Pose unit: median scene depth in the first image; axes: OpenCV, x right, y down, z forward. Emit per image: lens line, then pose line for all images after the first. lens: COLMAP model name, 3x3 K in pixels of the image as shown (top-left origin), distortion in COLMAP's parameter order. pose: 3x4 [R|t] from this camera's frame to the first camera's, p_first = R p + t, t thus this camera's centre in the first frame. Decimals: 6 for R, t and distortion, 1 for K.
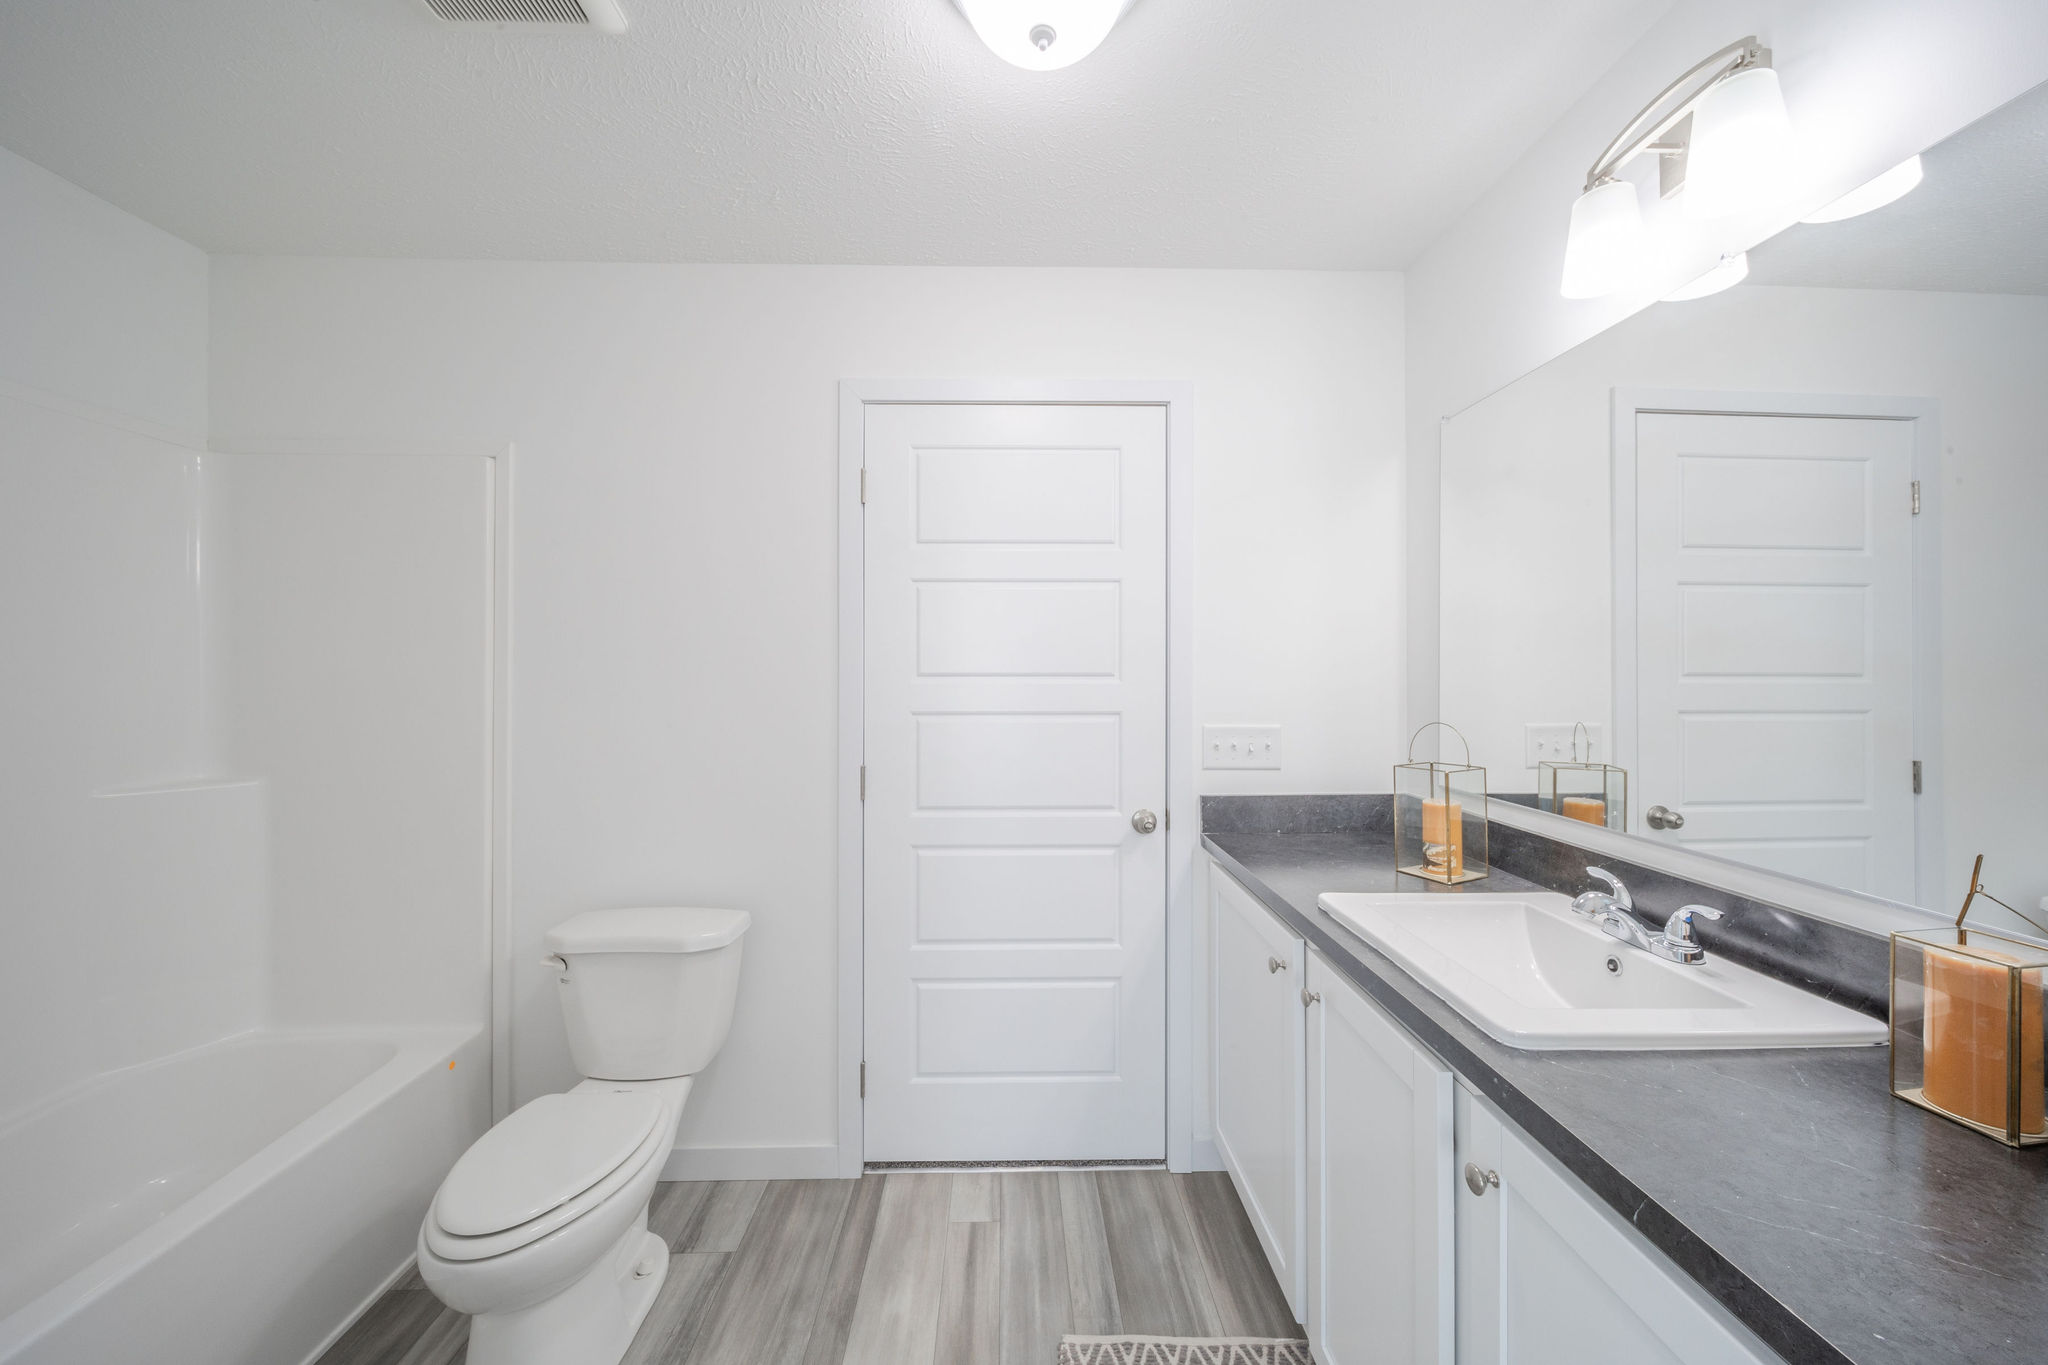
lens RADIAL K [[772.3, 0, 1032.4], [0, 772.3, 676.9], [0, 0, 1]] dist [0.000553, -0.003014]
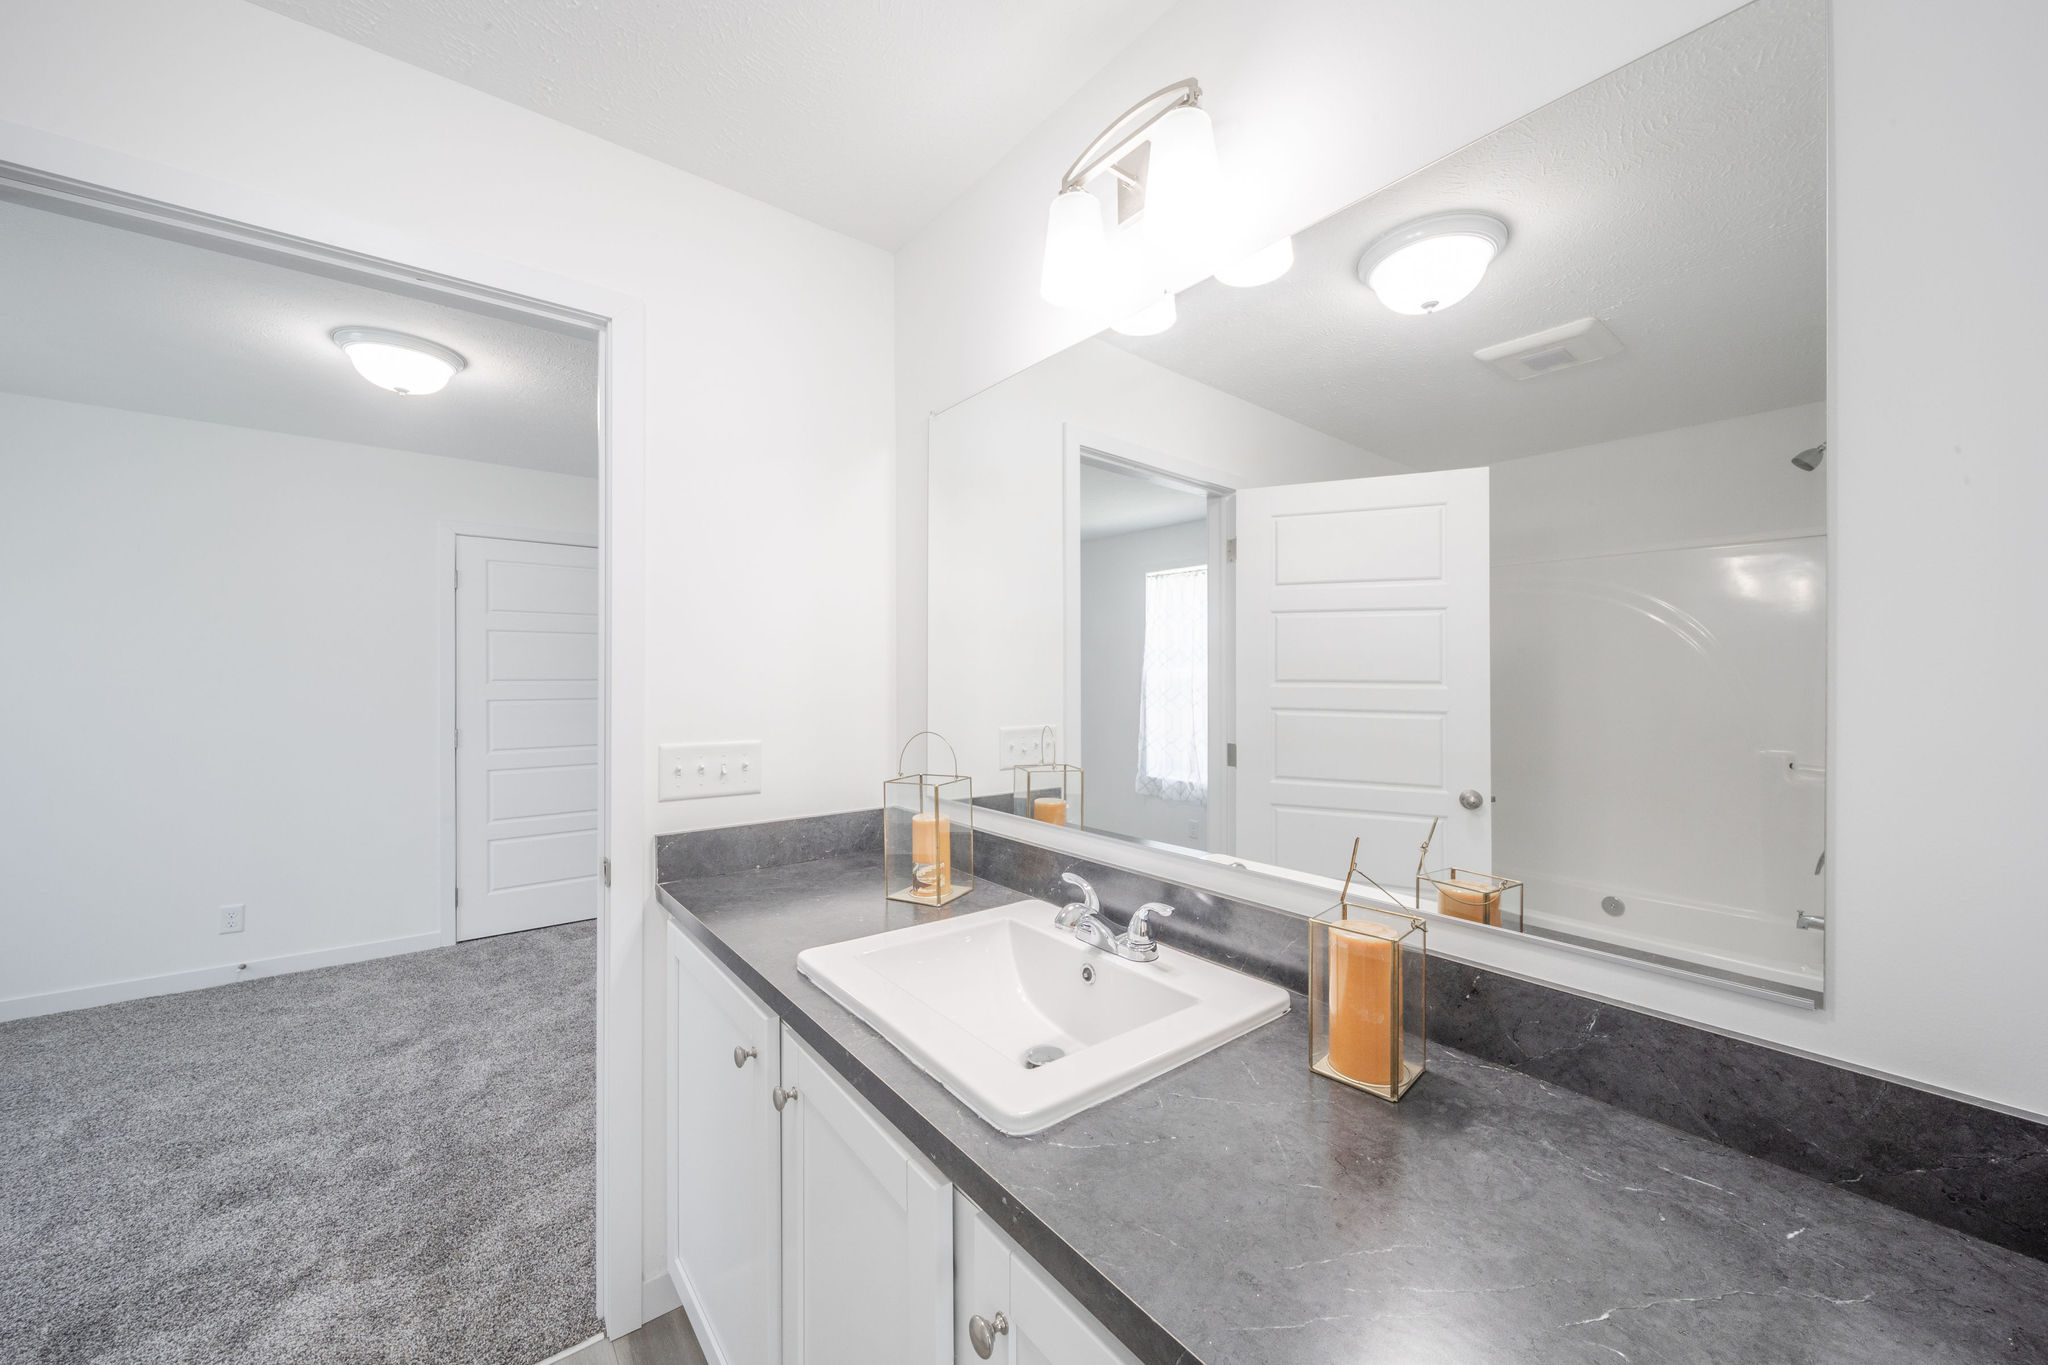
lens RADIAL K [[766.6, 0, 1011.6], [0, 766.6, 679.7], [0, 0, 1]] dist [-0.002366, -0.000694]
pose [[0.823855, 0.001149, 0.566800, 0.101196], [0.001317, 0.999991, -0.003941, 0.000415], [-0.566799, 0.003993, 0.823846, 0.215093]]
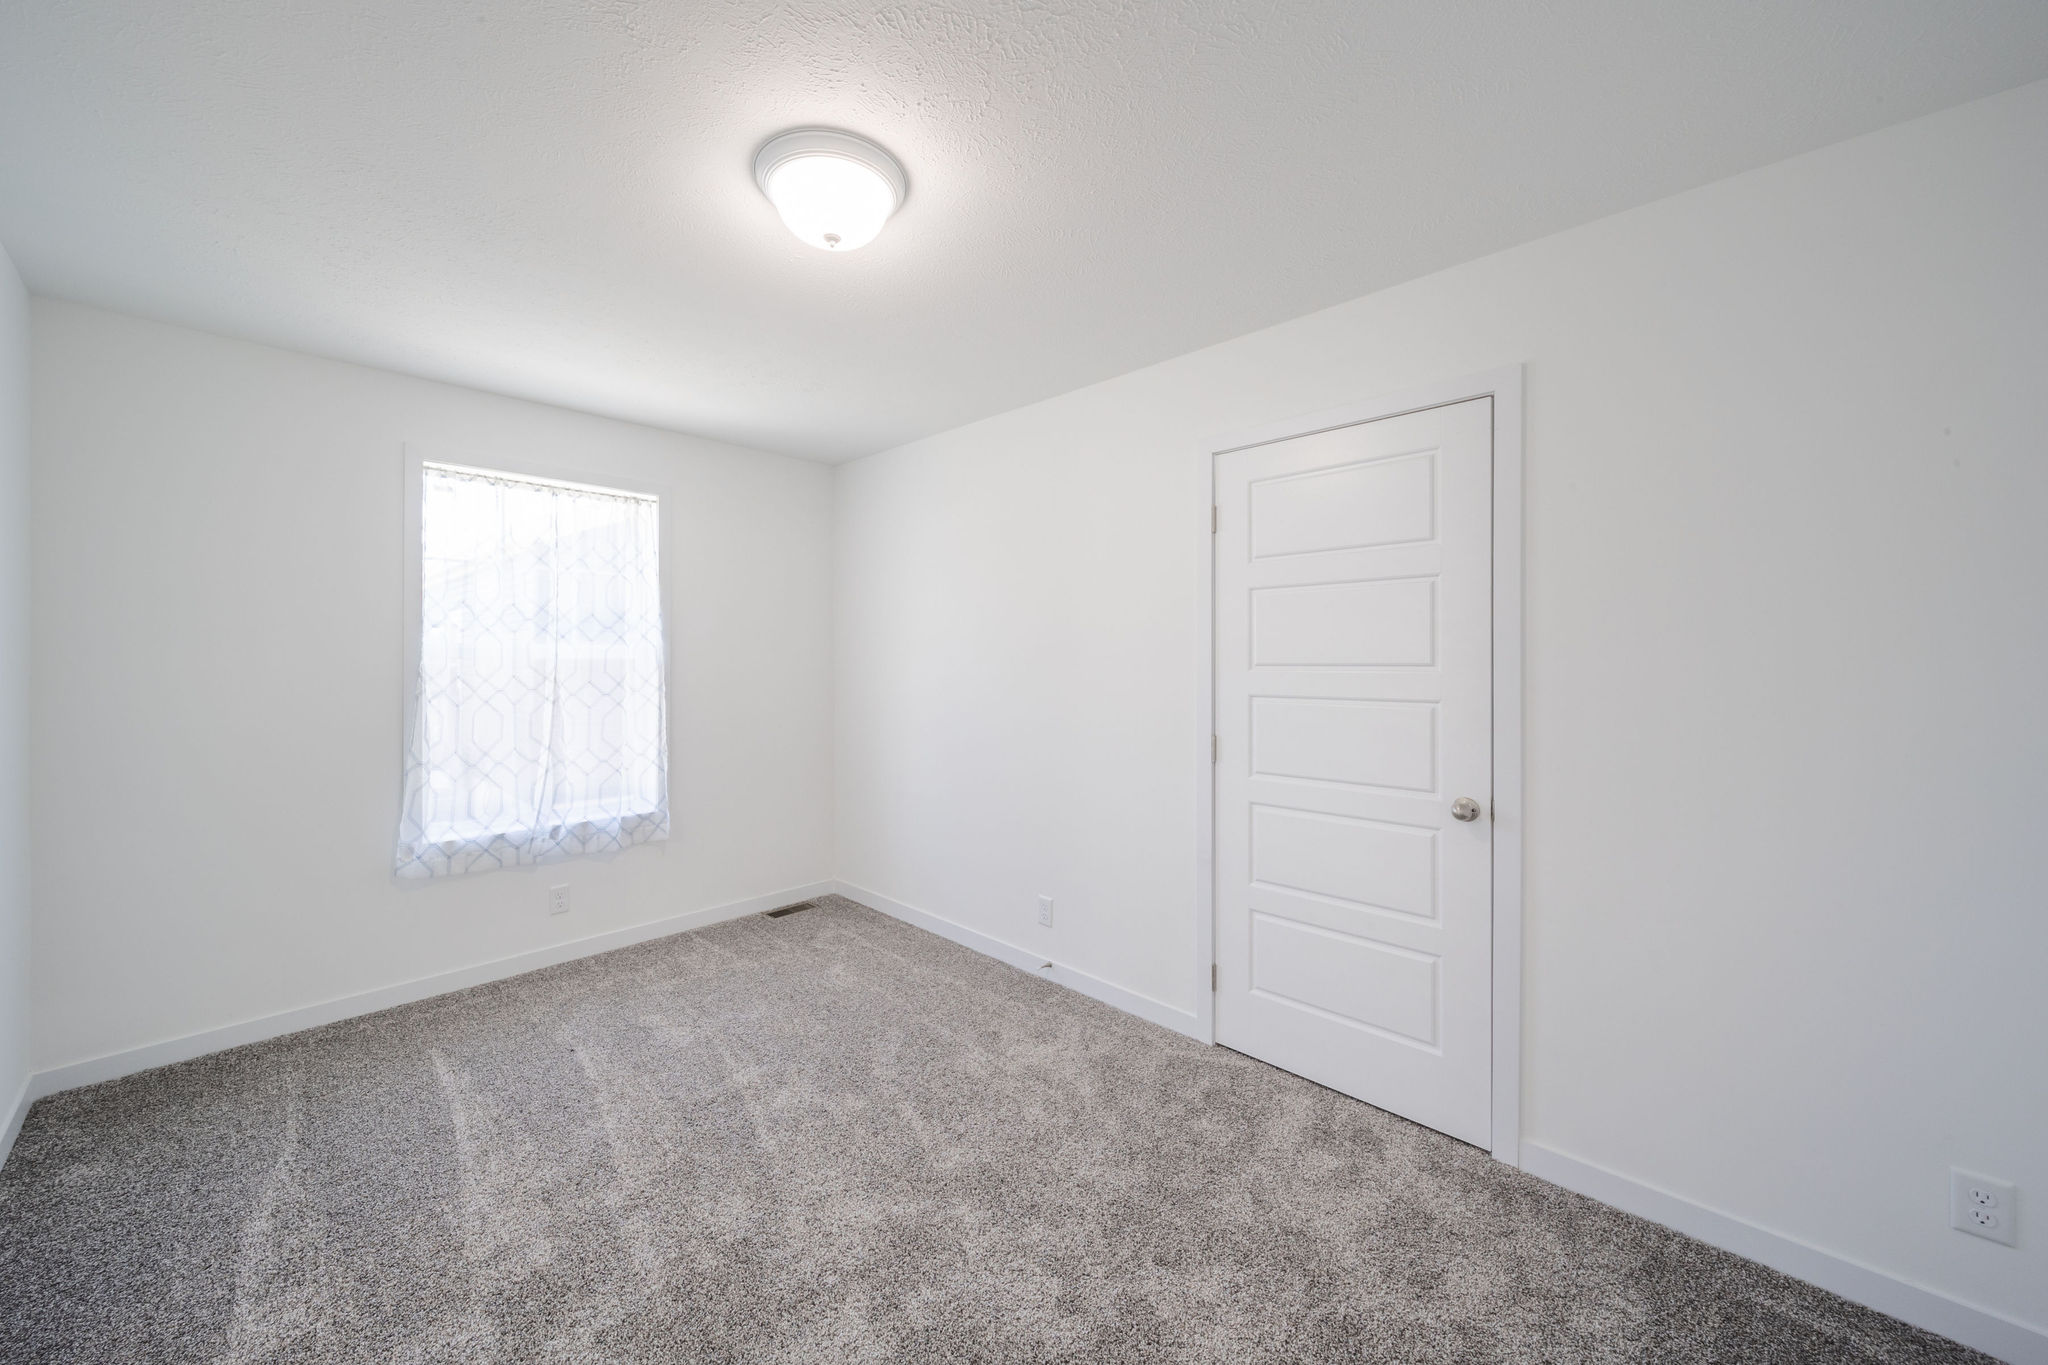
lens RADIAL K [[752.1, 0, 1021.8], [0, 752.1, 655.9], [0, 0, 1]] dist [0.001181, 0.000074]
pose [[0.677195, 0.001495, -0.735802, 0.455143], [-0.006723, 0.999969, -0.004156, -0.007396], [0.735773, 0.007762, 0.677184, 0.862608]]
